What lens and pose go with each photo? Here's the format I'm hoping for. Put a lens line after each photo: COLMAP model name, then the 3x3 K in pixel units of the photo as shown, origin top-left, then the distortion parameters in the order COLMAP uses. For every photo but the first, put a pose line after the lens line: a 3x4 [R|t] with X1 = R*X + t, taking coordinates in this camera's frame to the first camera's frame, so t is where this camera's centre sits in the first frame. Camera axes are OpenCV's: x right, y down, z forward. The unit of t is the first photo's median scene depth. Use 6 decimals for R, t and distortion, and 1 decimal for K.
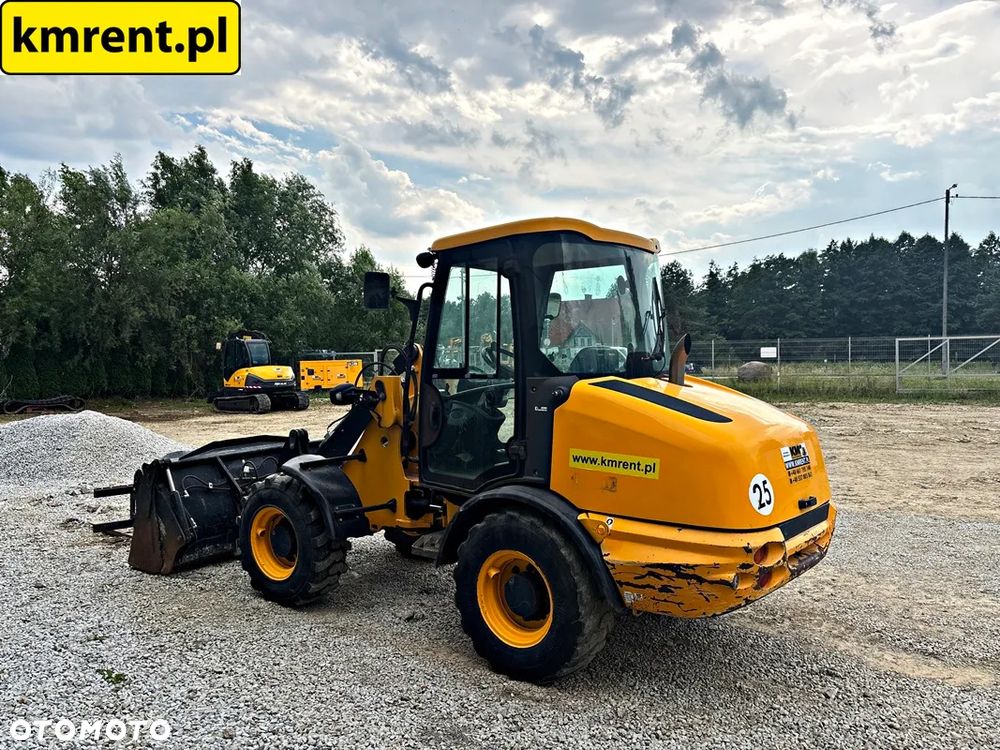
lens RADIAL K [[761.5, 0, 501.1], [0, 761.5, 382.4], [0, 0, 1]] dist [0.039526, -0.045010]
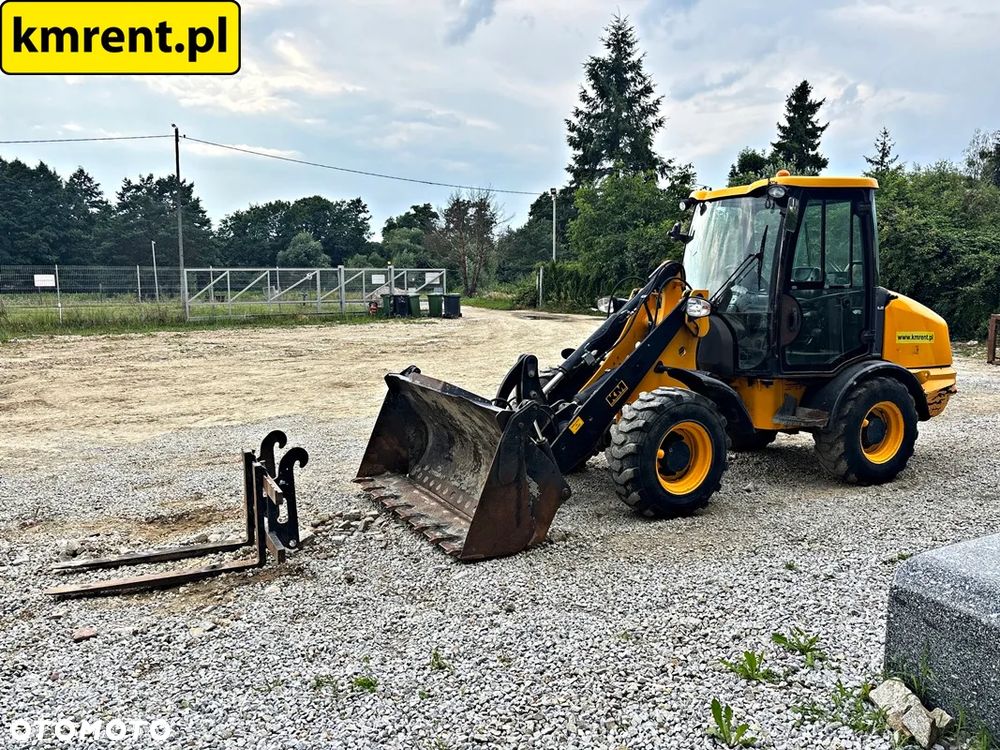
lens RADIAL K [[761.5, 0, 499.3], [0, 761.5, 368.3], [0, 0, 1]] dist [0.039526, -0.045010]
pose [[0.428046, -0.088840, 0.899380, -0.257209], [0.026702, 0.995966, 0.085672, 0.000513], [-0.903362, -0.012656, 0.428691, 0.158841]]
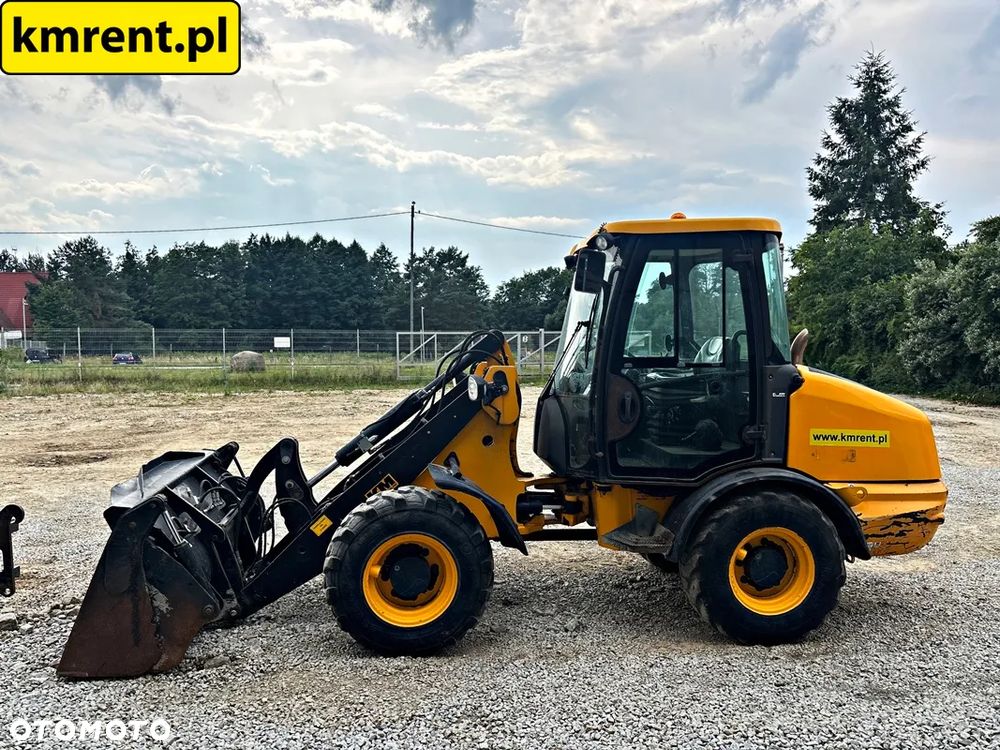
lens RADIAL K [[761.5, 0, 499.6], [0, 761.5, 373.9], [0, 0, 1]] dist [0.039526, -0.045010]
pose [[0.721598, -0.012436, 0.692200, -0.154358], [0.010630, 0.999920, 0.006884, -0.001116], [-0.692230, 0.002391, 0.721673, 0.074313]]
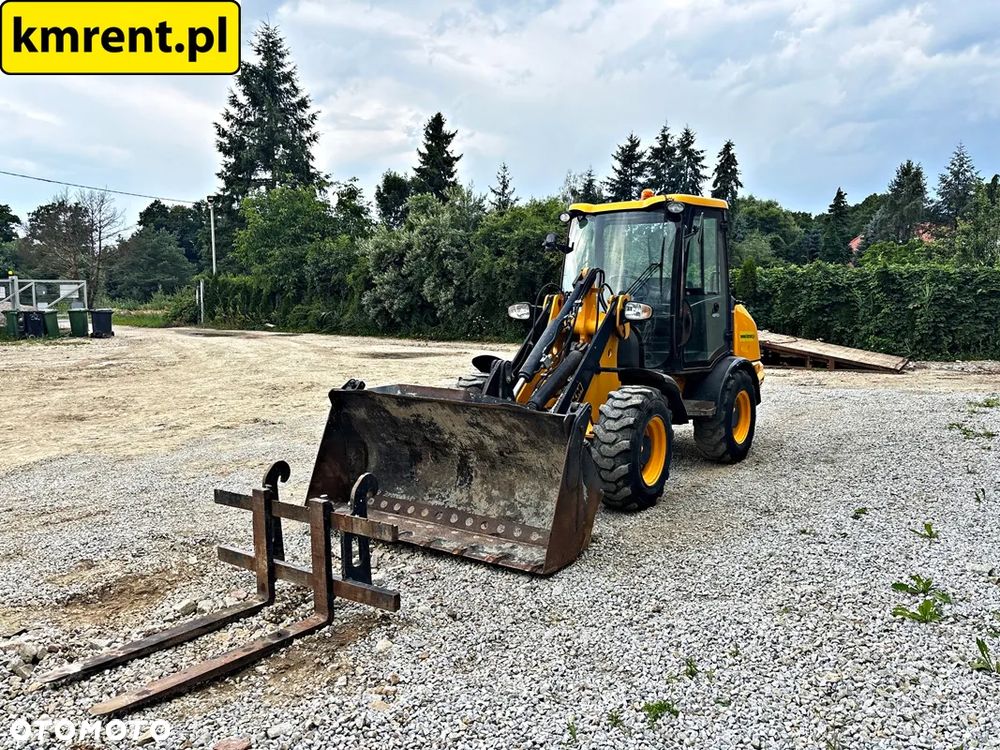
lens RADIAL K [[761.5, 0, 496.4], [0, 761.5, 370.6], [0, 0, 1]] dist [0.039526, -0.045010]
pose [[-0.043457, -0.080043, 0.995844, -0.267838], [0.034867, 0.996057, 0.081582, 0.000975], [-0.998447, 0.038268, -0.040495, 0.252461]]
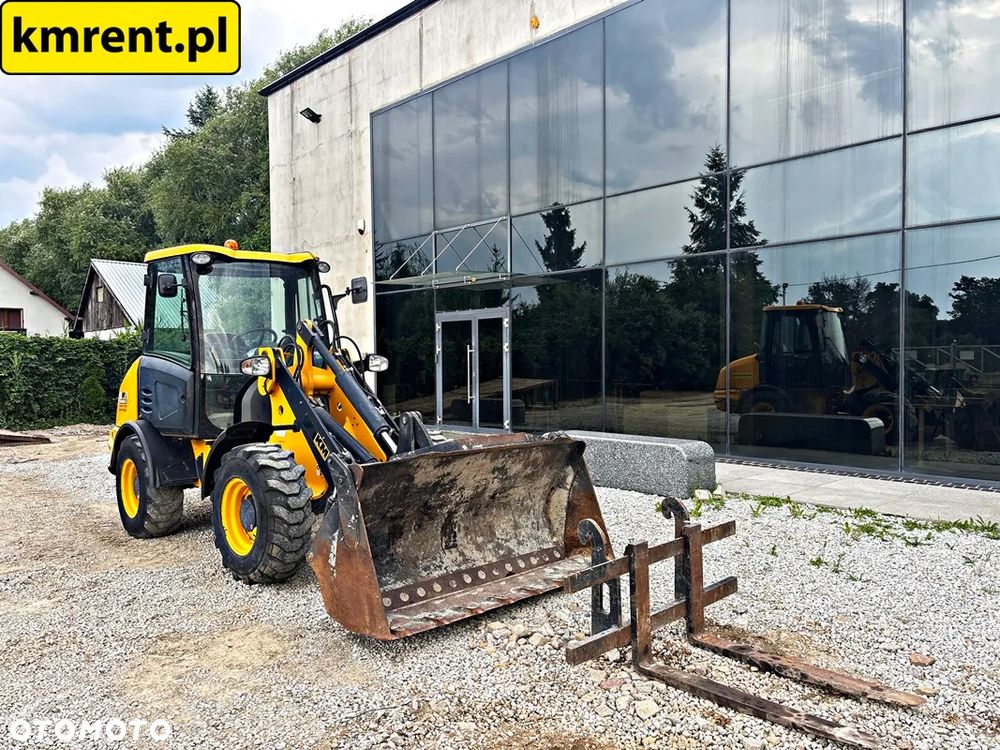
lens RADIAL K [[761.5, 0, 507.2], [0, 761.5, 379.8], [0, 0, 1]] dist [0.039526, -0.045010]
pose [[-0.988363, 0.029334, 0.149260, -0.117002], [0.037907, 0.997771, 0.054921, -0.003005], [-0.147316, 0.059940, -0.987272, 0.430408]]
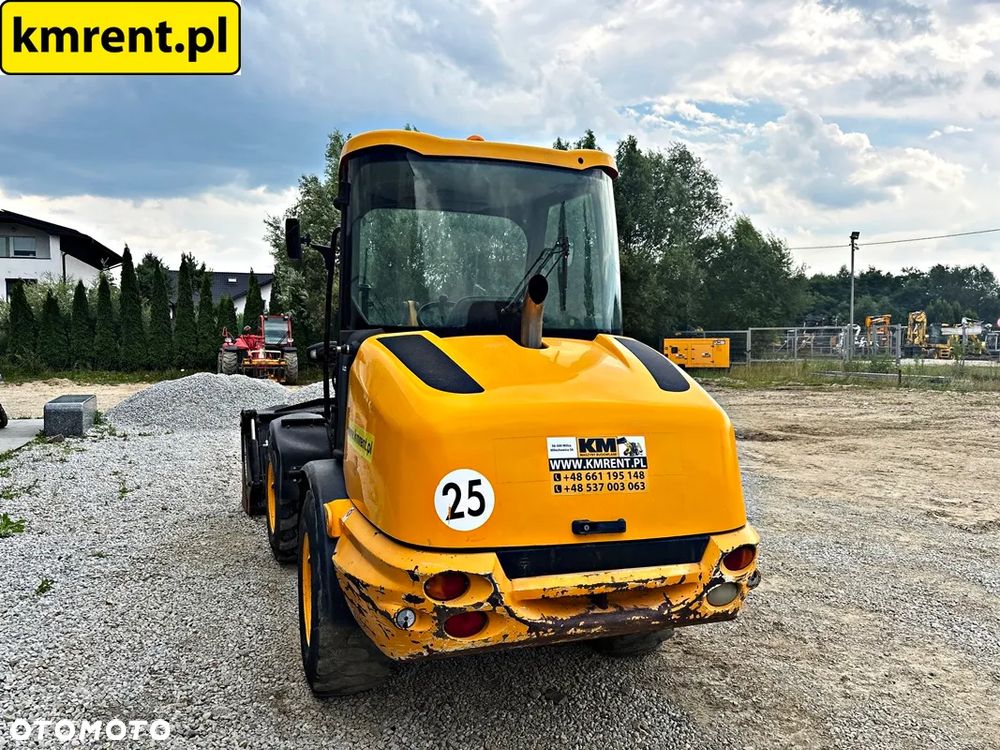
lens RADIAL K [[761.5, 0, 487.9], [0, 761.5, 384.6], [0, 0, 1]] dist [0.039526, -0.045010]
pose [[0.841623, 0.050897, -0.537663, 0.096636], [-0.036149, 0.998626, 0.037948, 0.002471], [0.538855, -0.012502, 0.842306, 0.060105]]
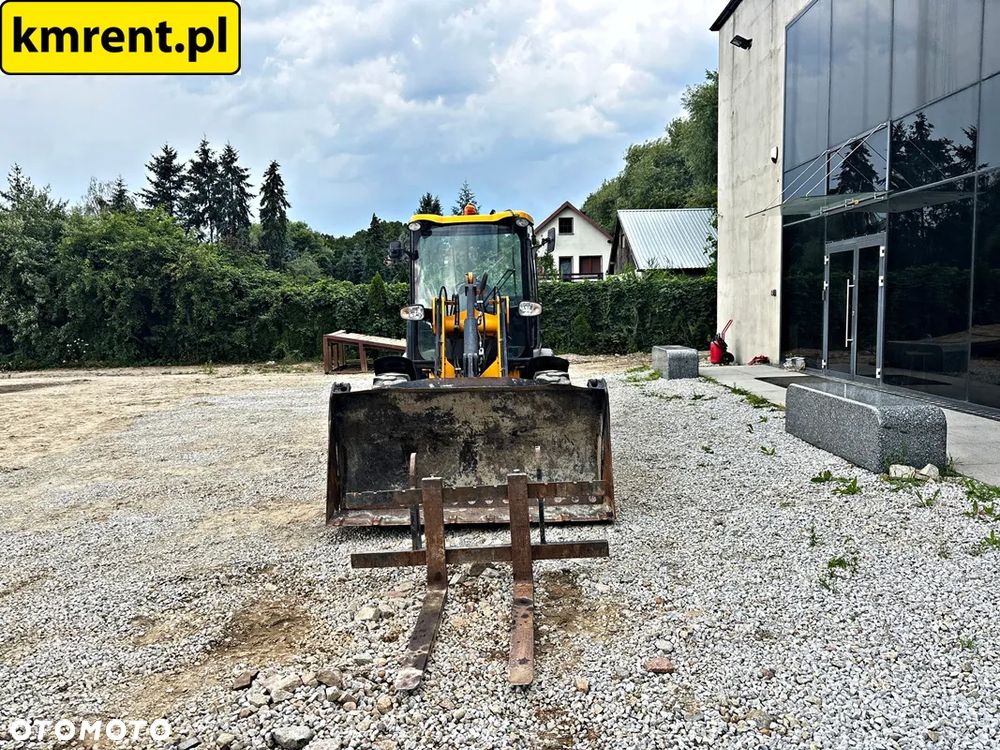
lens RADIAL K [[761.5, 0, 494.4], [0, 761.5, 380.4], [0, 0, 1]] dist [0.039526, -0.045010]
pose [[-0.604096, -0.040130, 0.795901, -0.245395], [0.065423, 0.992863, 0.099717, 0.001023], [-0.794222, 0.112309, -0.597159, 0.370892]]
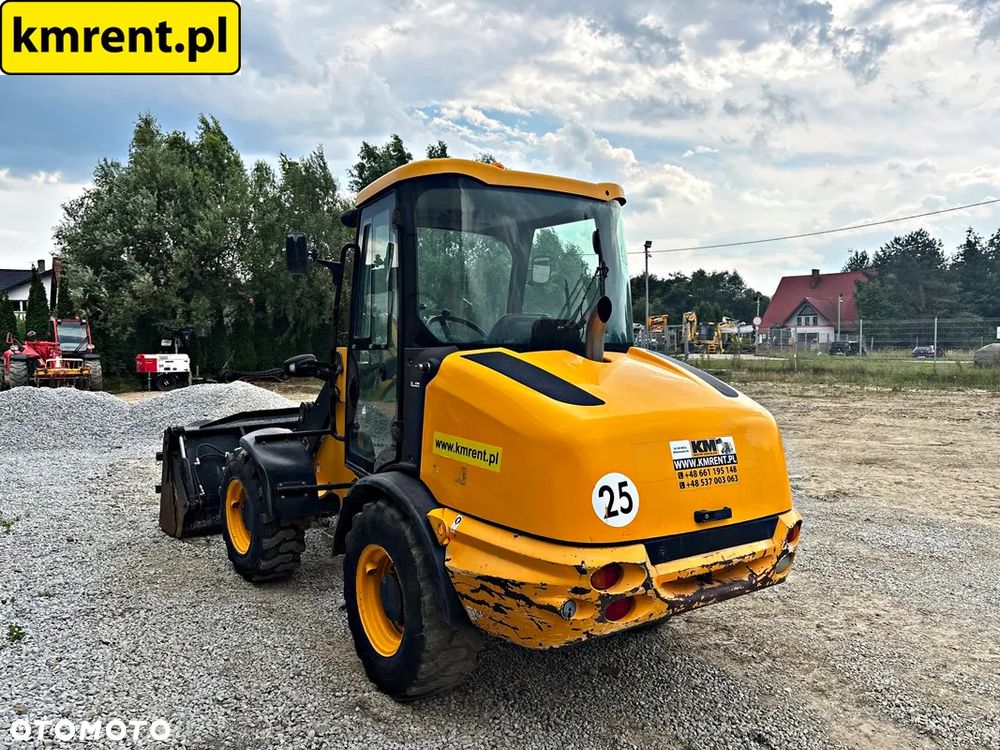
lens RADIAL K [[761.5, 0, 500.4], [0, 761.5, 385.0], [0, 0, 1]] dist [0.039526, -0.045010]
pose [[0.958654, 0.024142, -0.283548, 0.059999], [-0.015935, 0.999386, 0.031215, 0.001154], [0.284127, -0.025406, 0.958450, 0.031452]]
